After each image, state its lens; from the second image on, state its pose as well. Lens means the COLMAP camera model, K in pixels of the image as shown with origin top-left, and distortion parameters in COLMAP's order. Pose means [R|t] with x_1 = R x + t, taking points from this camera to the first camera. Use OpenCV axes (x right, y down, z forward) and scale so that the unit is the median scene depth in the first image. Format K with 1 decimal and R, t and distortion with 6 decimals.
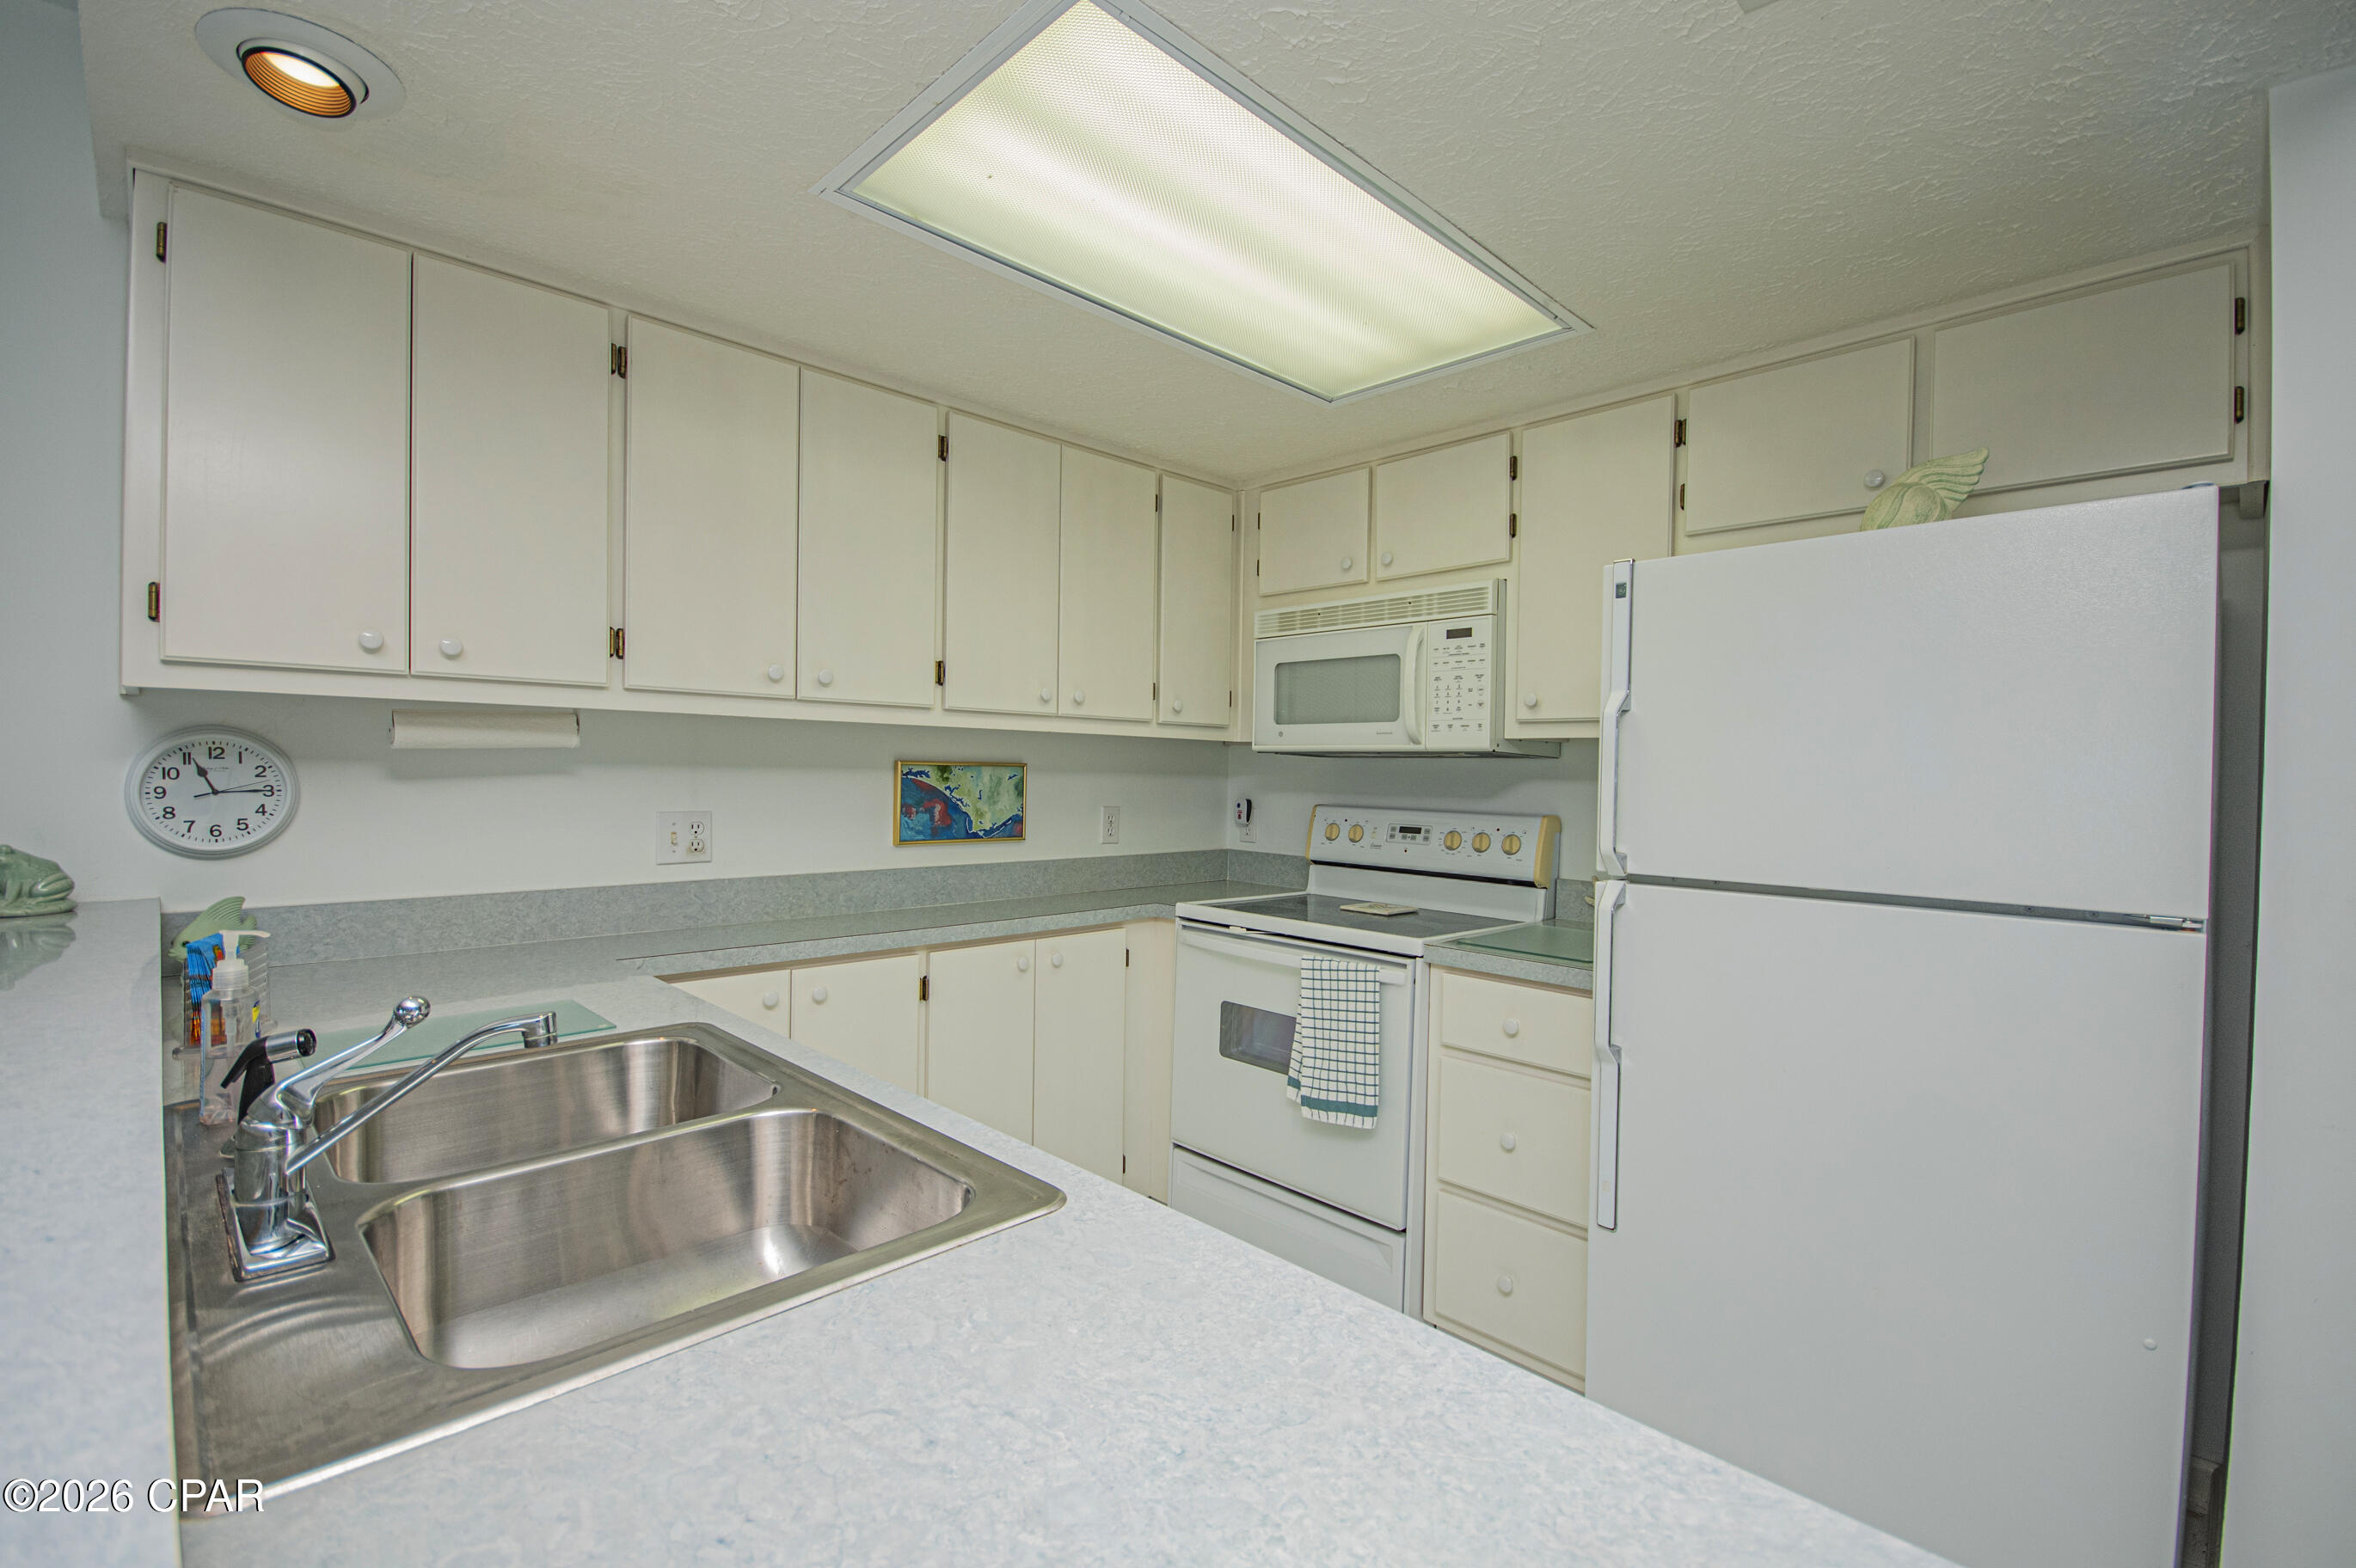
lens RADIAL K [[1051.5, 0, 1190.8], [0, 1051.5, 788.0], [0, 0, 1]] dist [-0.001839, -0.001085]
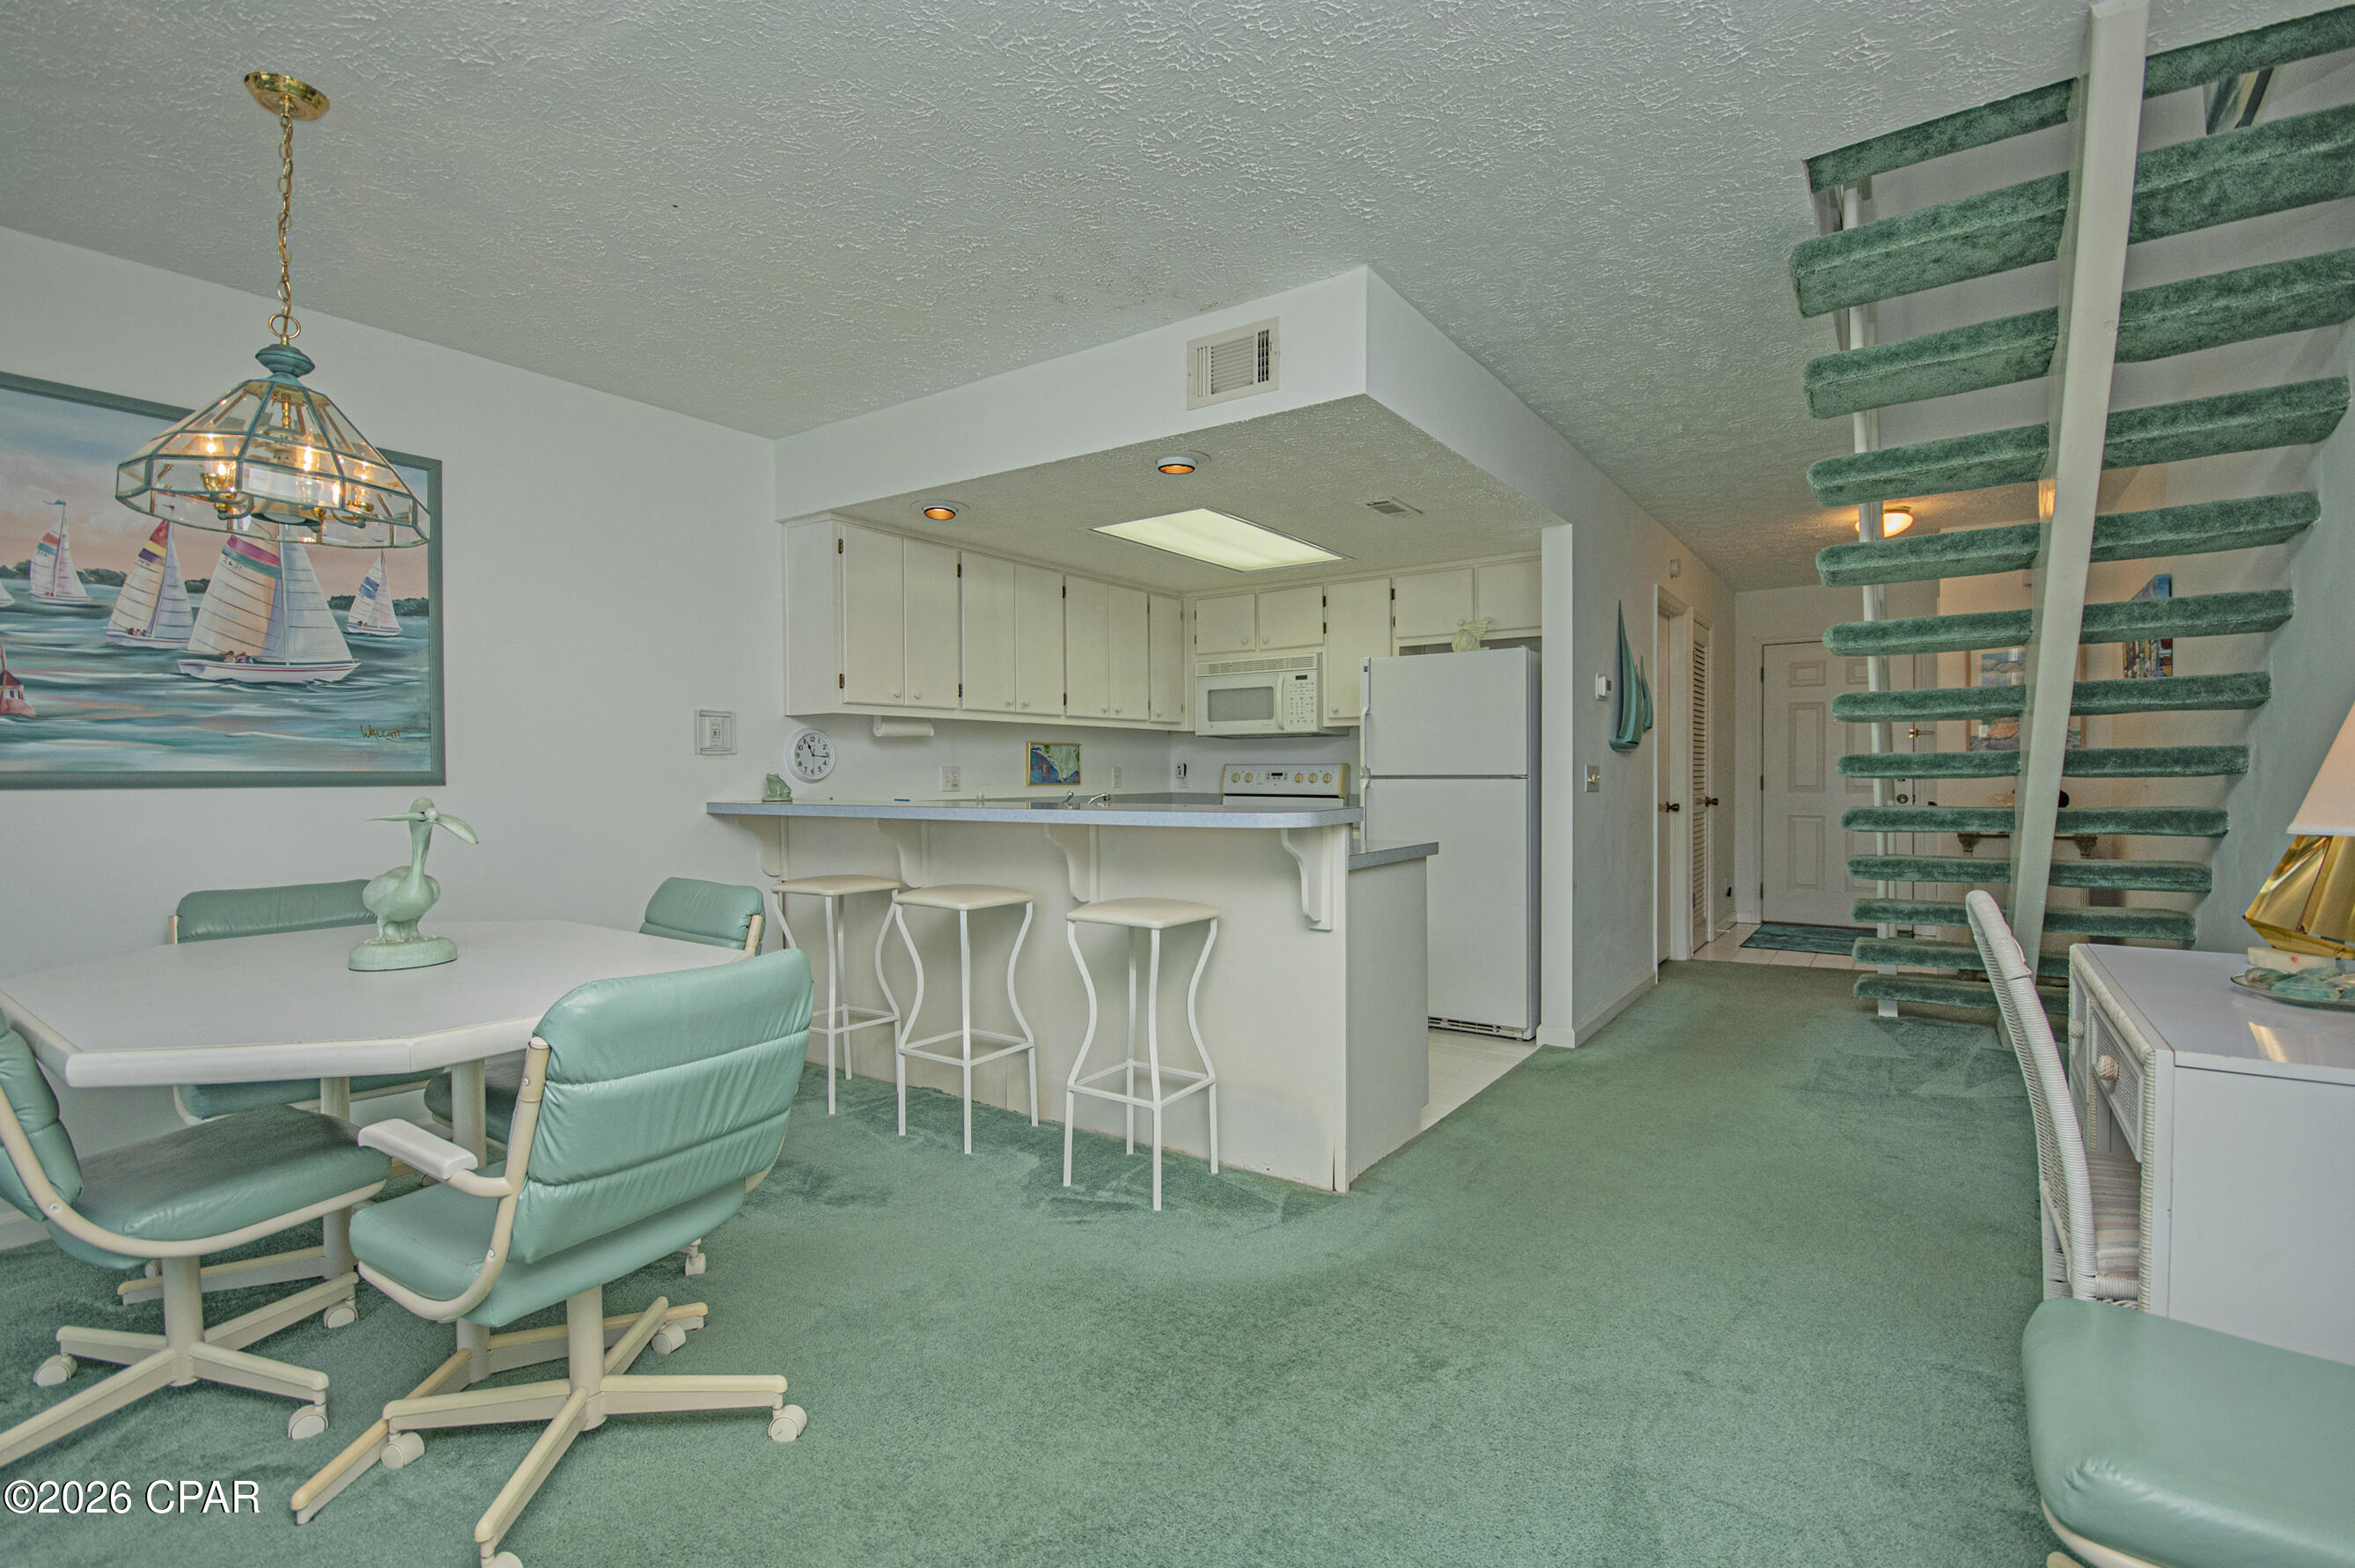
lens RADIAL K [[1075.4, 0, 1192.4], [0, 1075.4, 786.0], [0, 0, 1]] dist [0.004686, -0.010450]
pose [[0.983632, -0.024629, 0.178498, -0.346473], [0.025322, 0.999678, -0.001606, 0.068601], [-0.178401, 0.006099, 0.983939, -1.073623]]
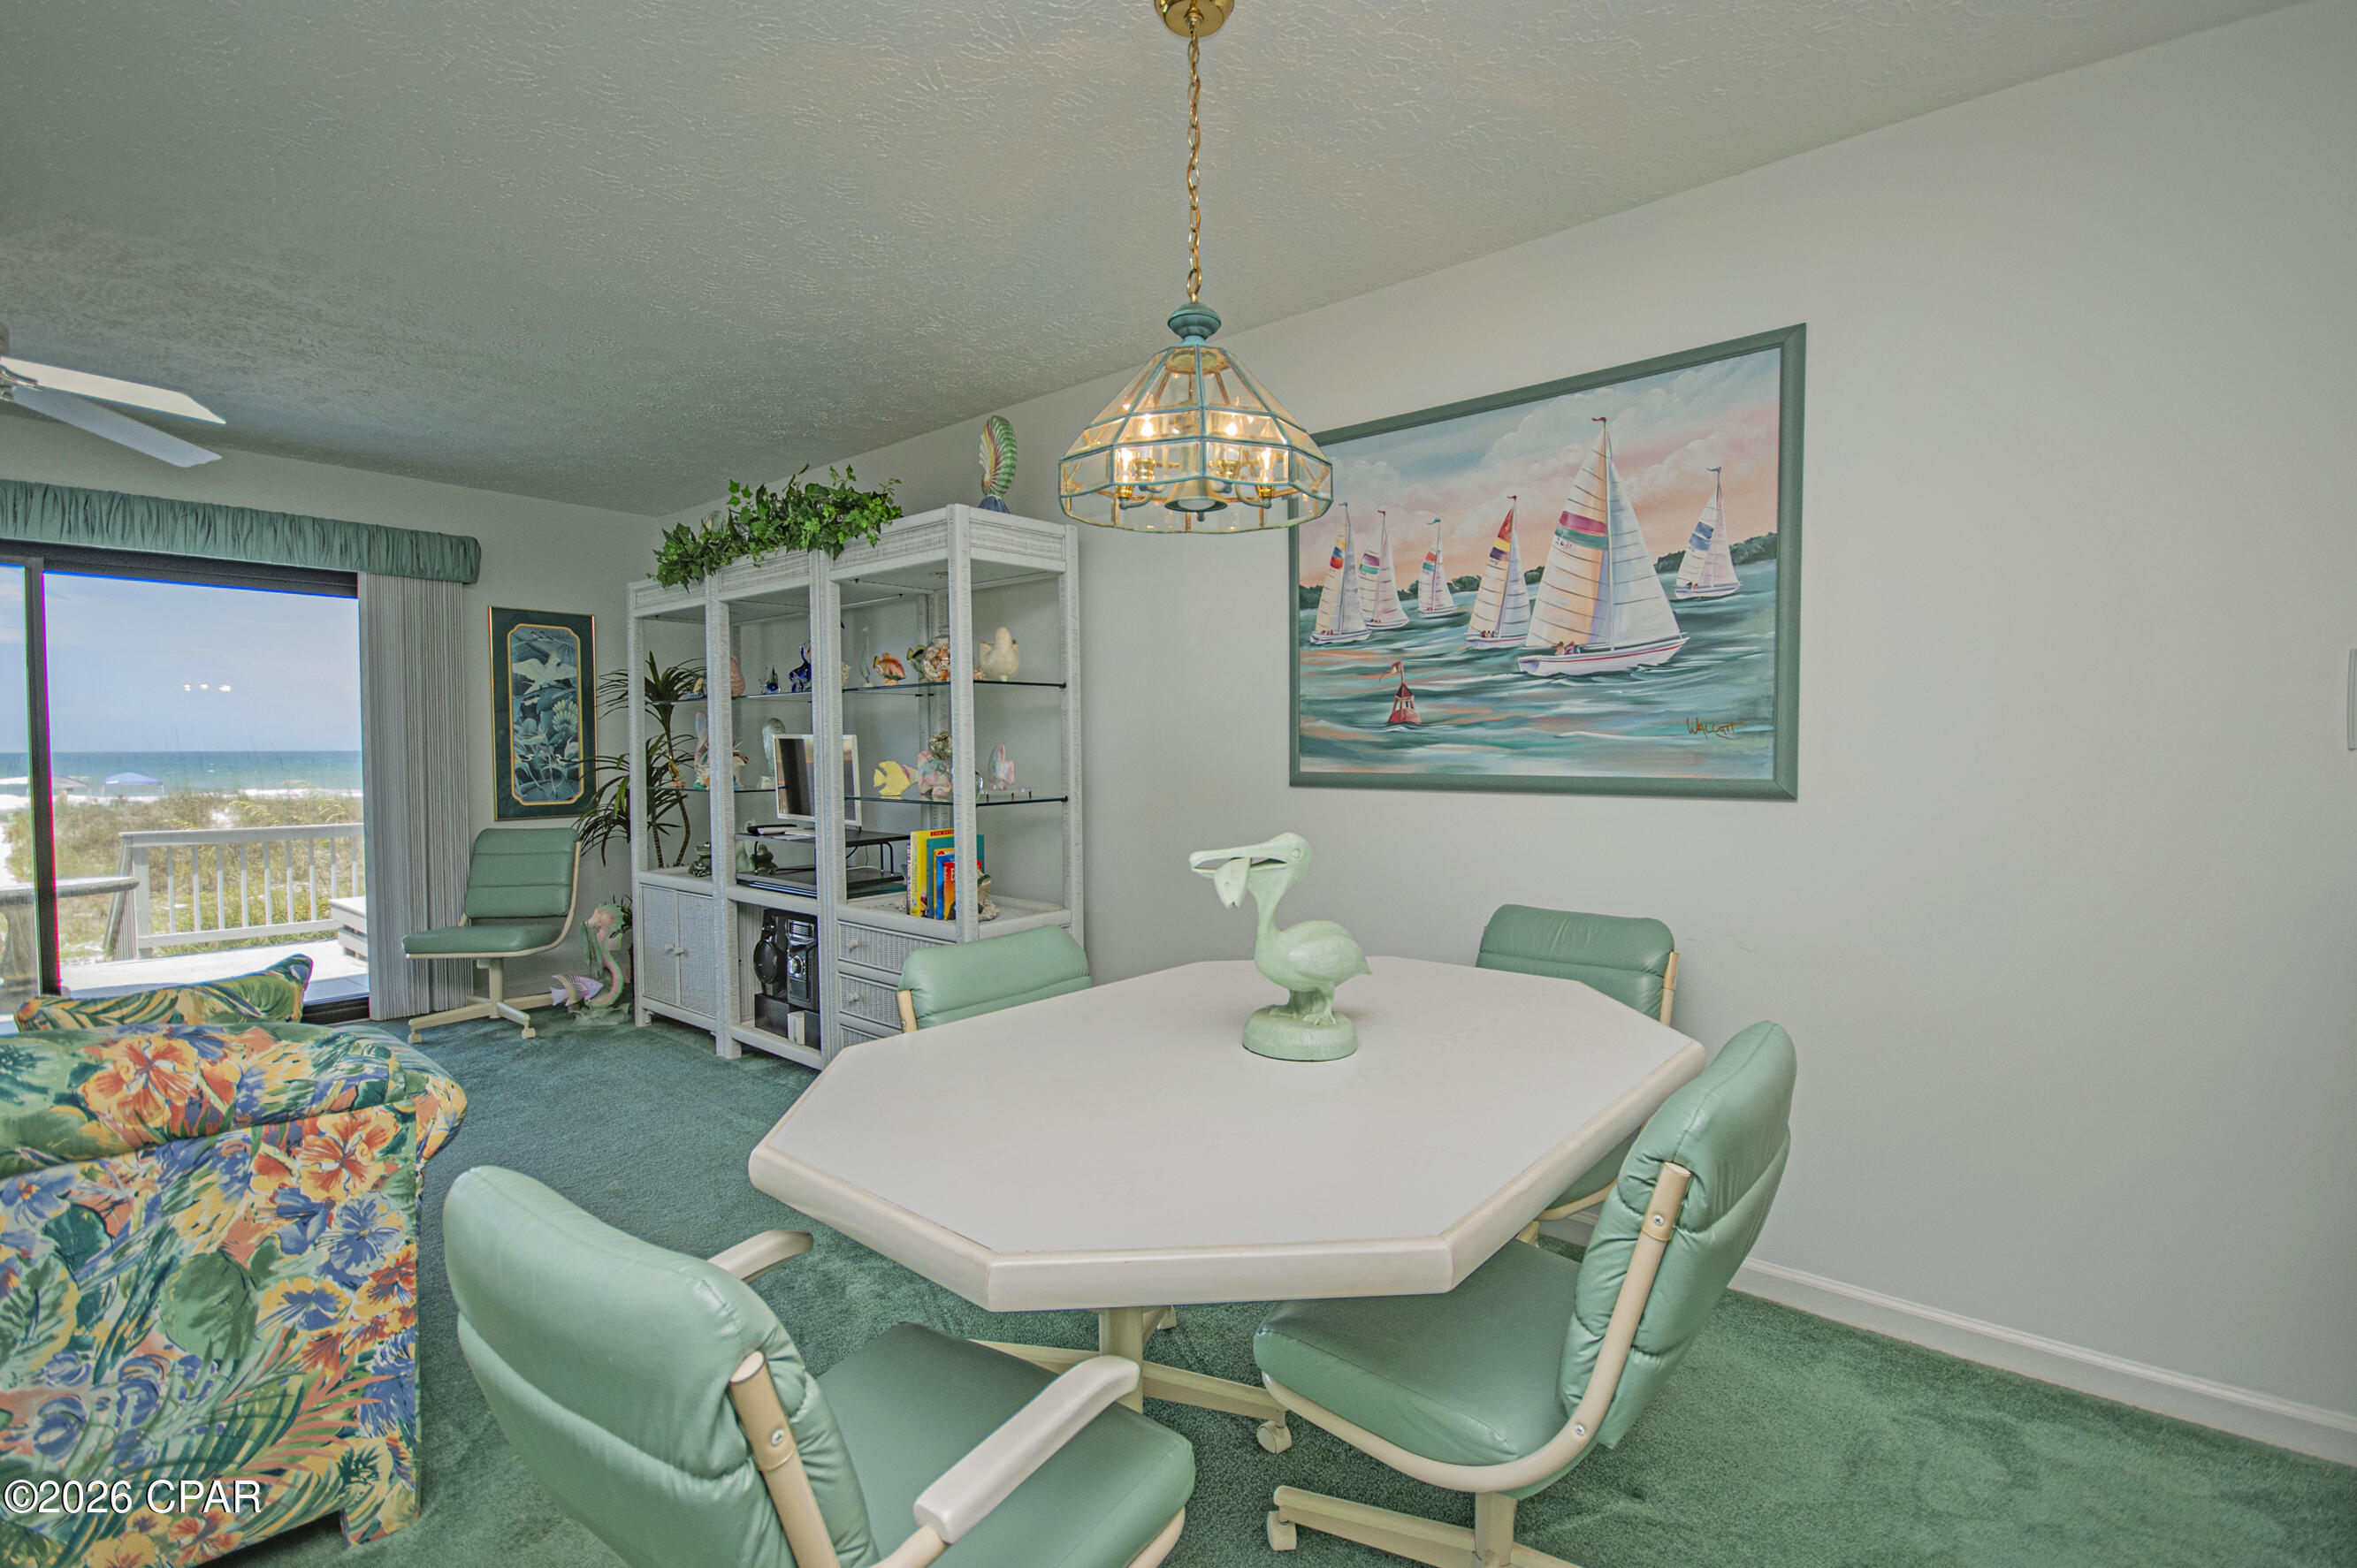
lens RADIAL K [[1076.2, 0, 1193.4], [0, 1076.2, 786.0], [0, 0, 1]] dist [0.004686, -0.010450]
pose [[0.086979, 0.016076, -0.996080, -0.157845], [-0.012182, 0.999812, 0.015072, 0.024738], [0.996136, 0.010823, 0.087159, -0.232677]]
